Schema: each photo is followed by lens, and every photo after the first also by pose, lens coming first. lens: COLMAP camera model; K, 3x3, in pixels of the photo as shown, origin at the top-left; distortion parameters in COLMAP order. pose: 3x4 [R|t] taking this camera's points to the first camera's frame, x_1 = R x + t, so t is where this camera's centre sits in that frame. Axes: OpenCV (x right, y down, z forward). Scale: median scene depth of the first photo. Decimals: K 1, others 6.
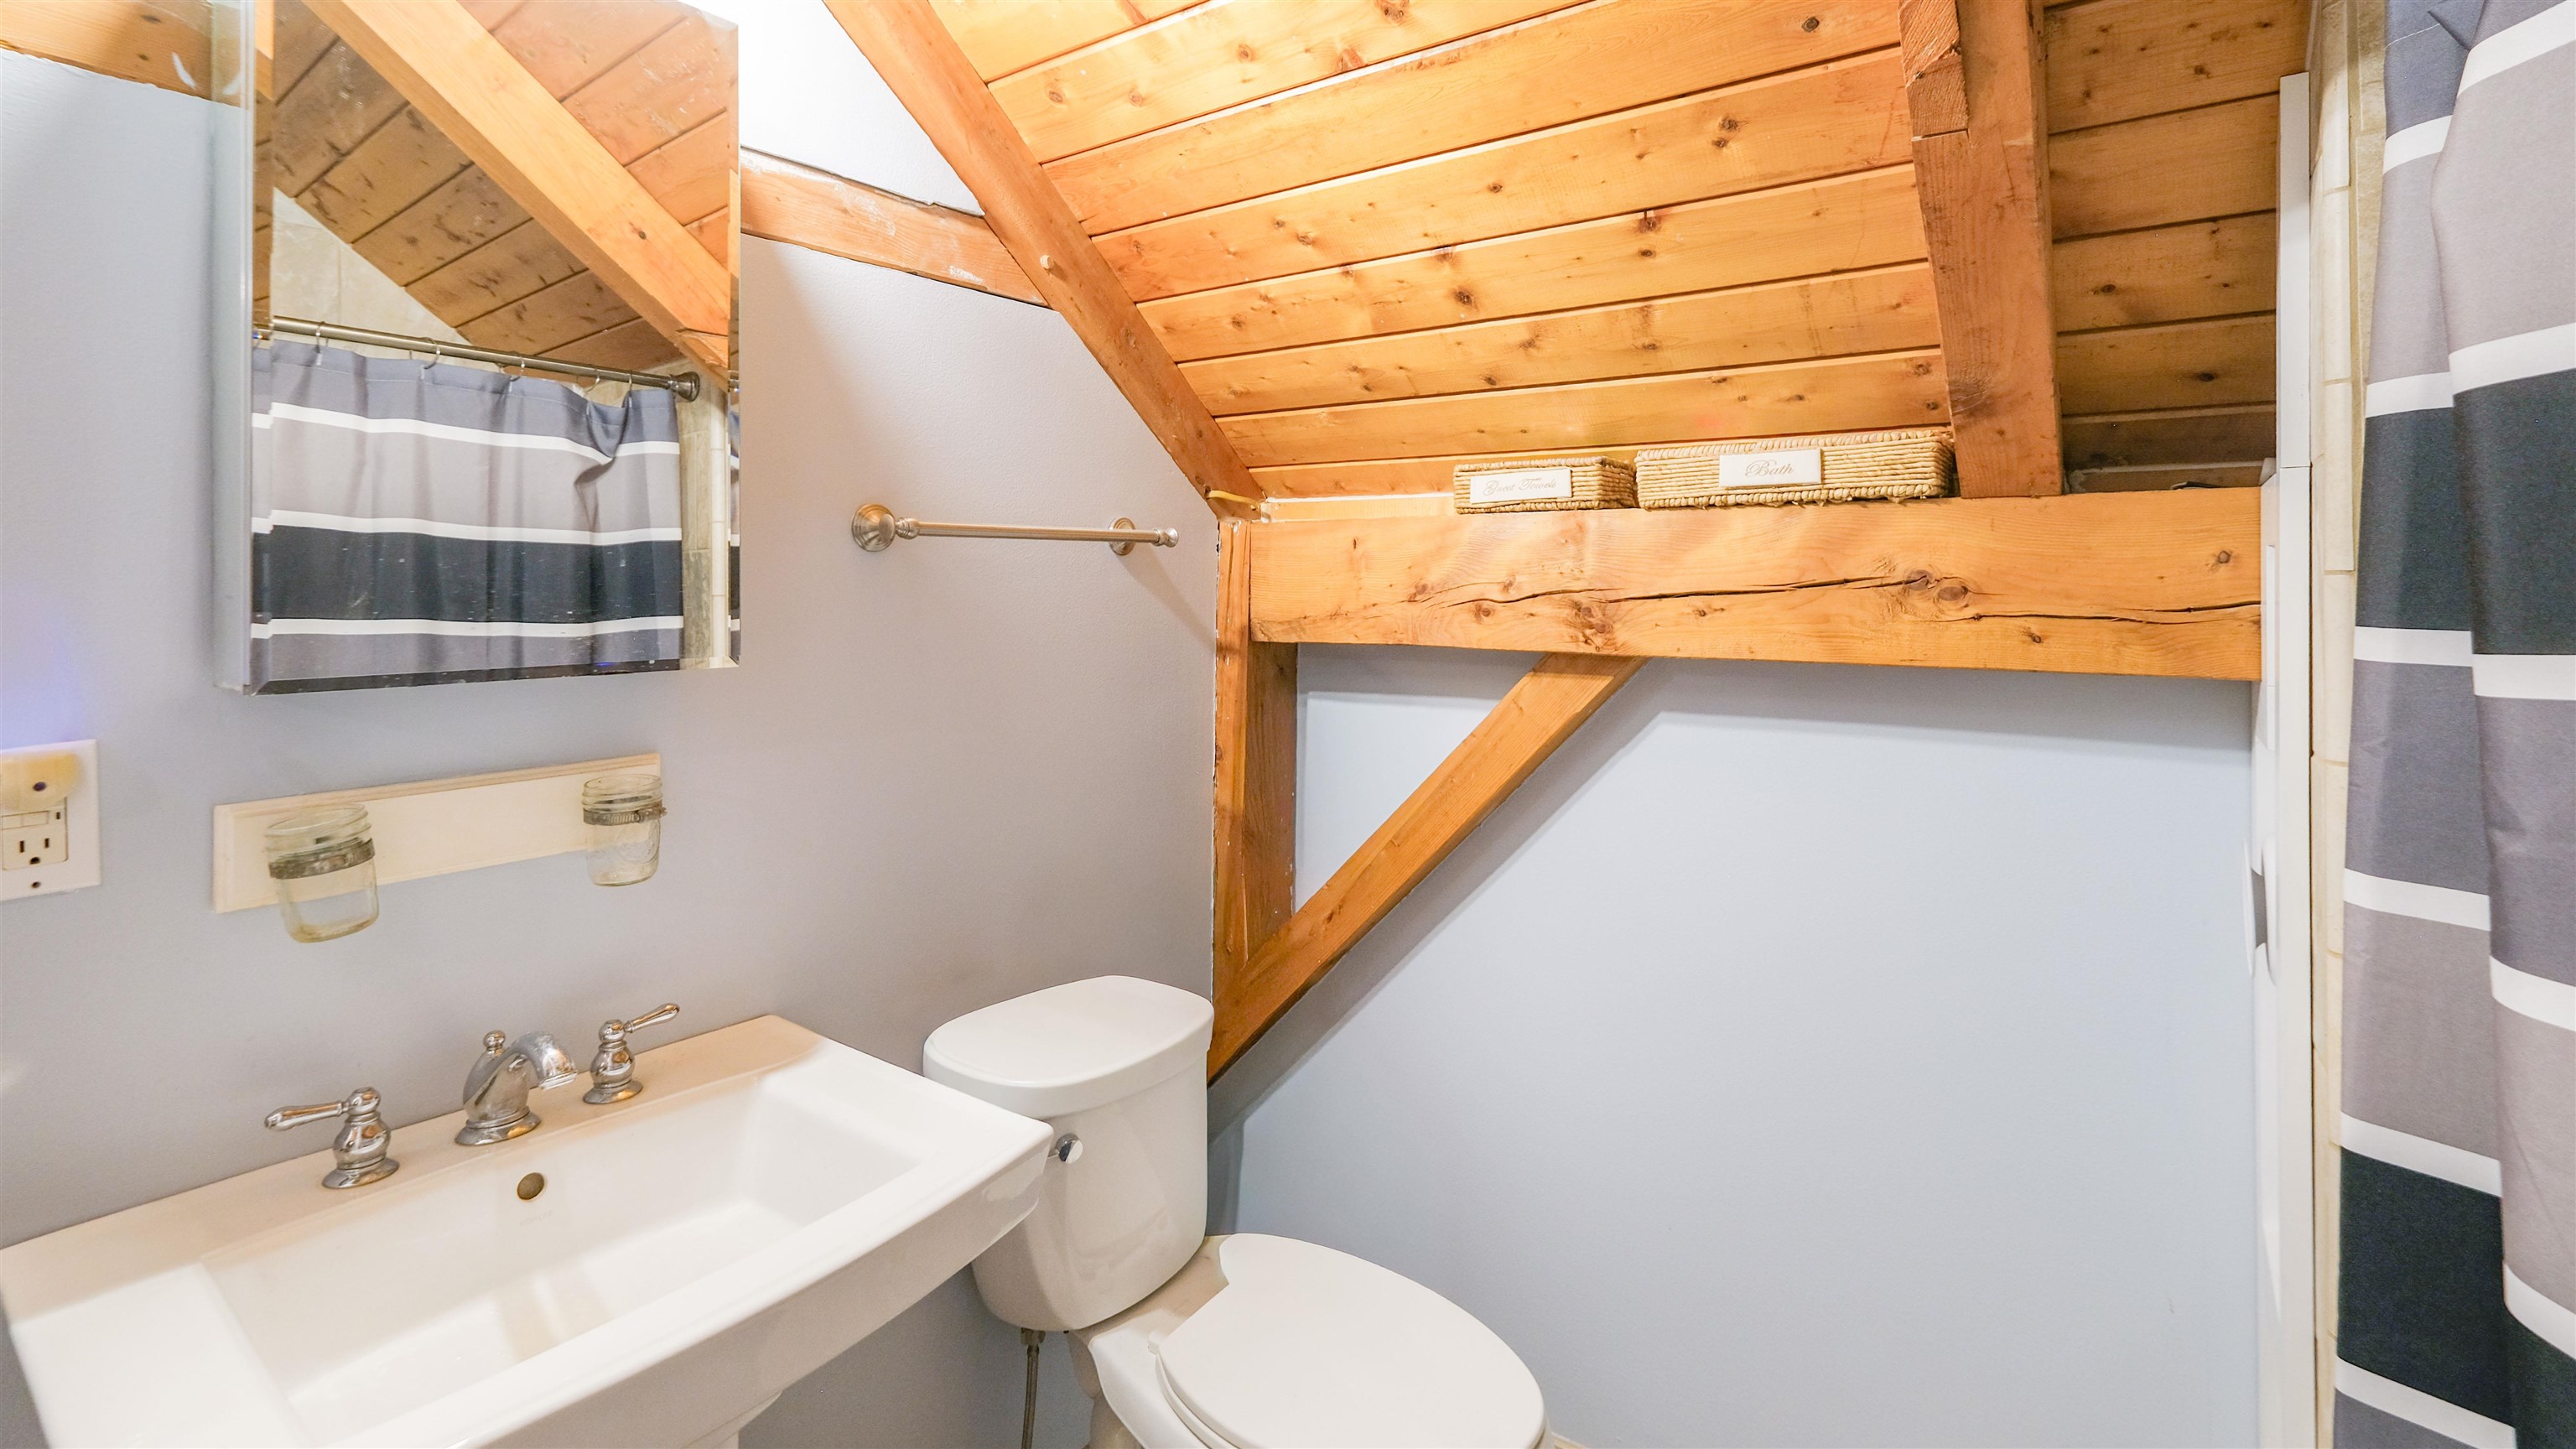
lens RADIAL K [[1162.6, 0, 1346.7], [0, 1162.6, 557.4], [0, 0, 1]] dist [-0.004441, -0.000024]
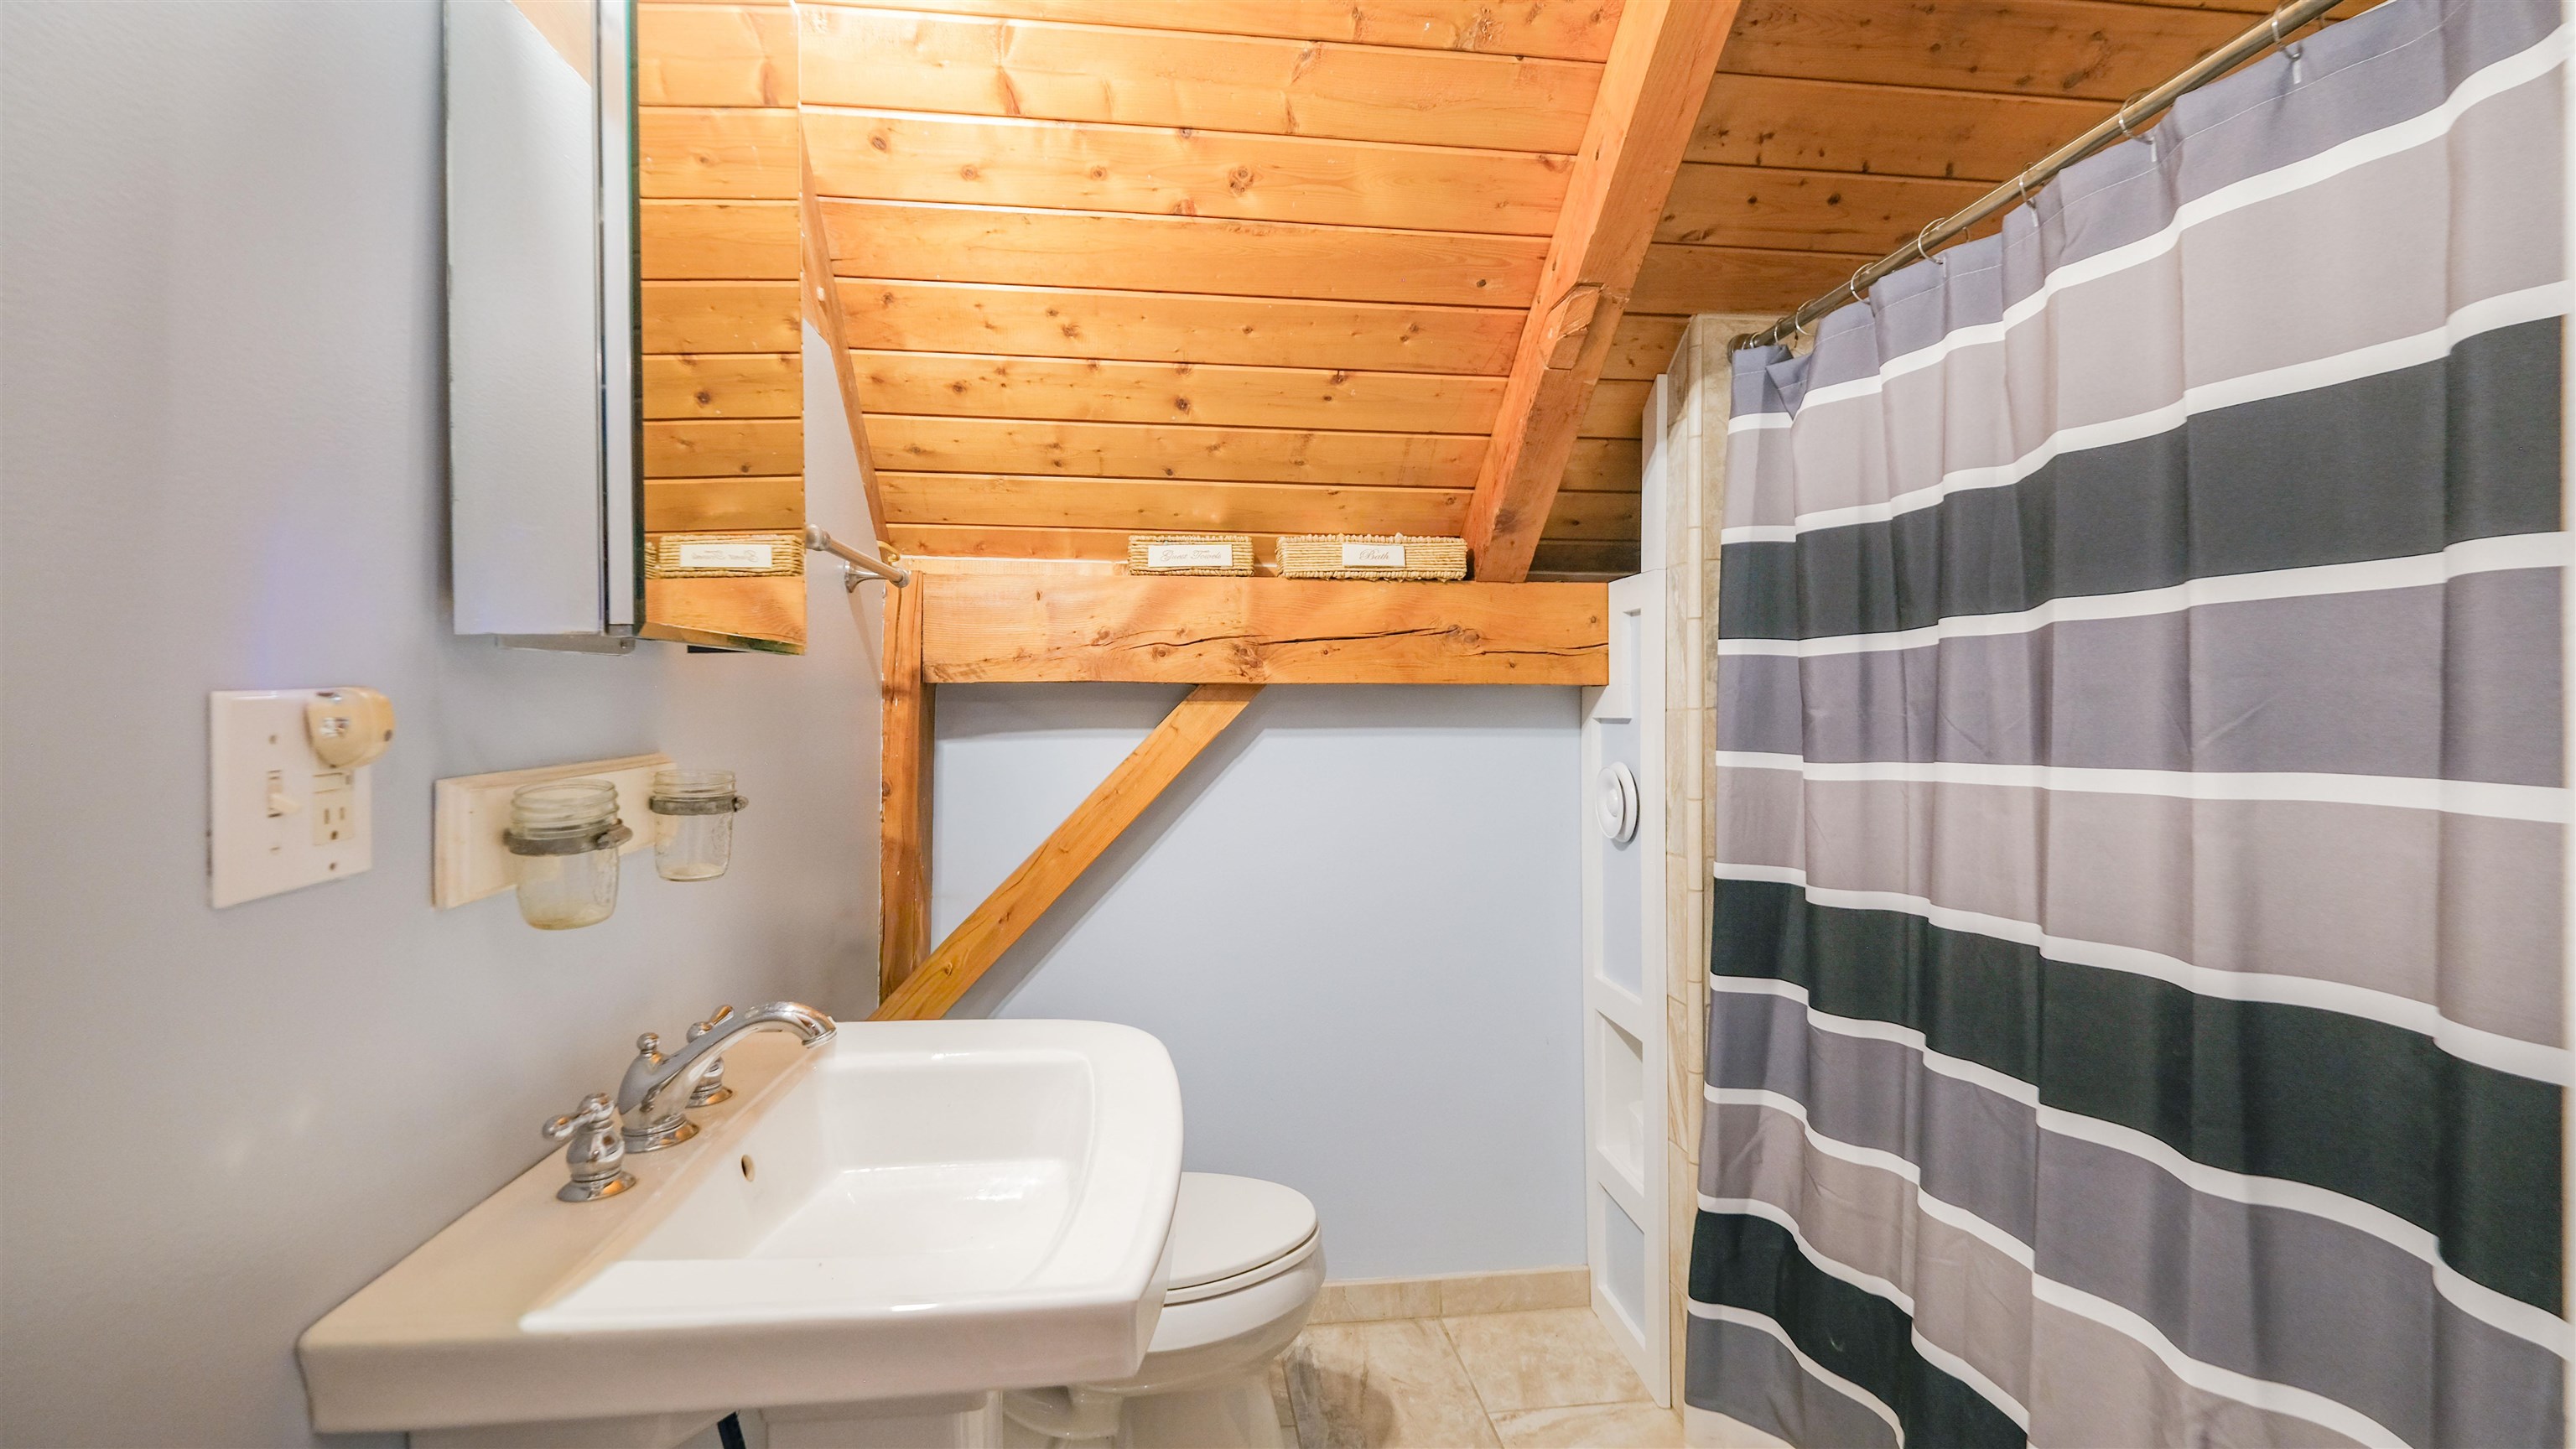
lens RADIAL K [[1141.9, 0, 1291.3], [0, 1141.9, 702.6], [0, 0, 1]] dist [-0.000921, 0.000124]
pose [[0.726252, -0.002944, 0.687422, -0.699718], [-0.008456, 0.999877, 0.013216, 0.091486], [-0.687377, -0.015411, 0.726138, -0.005813]]
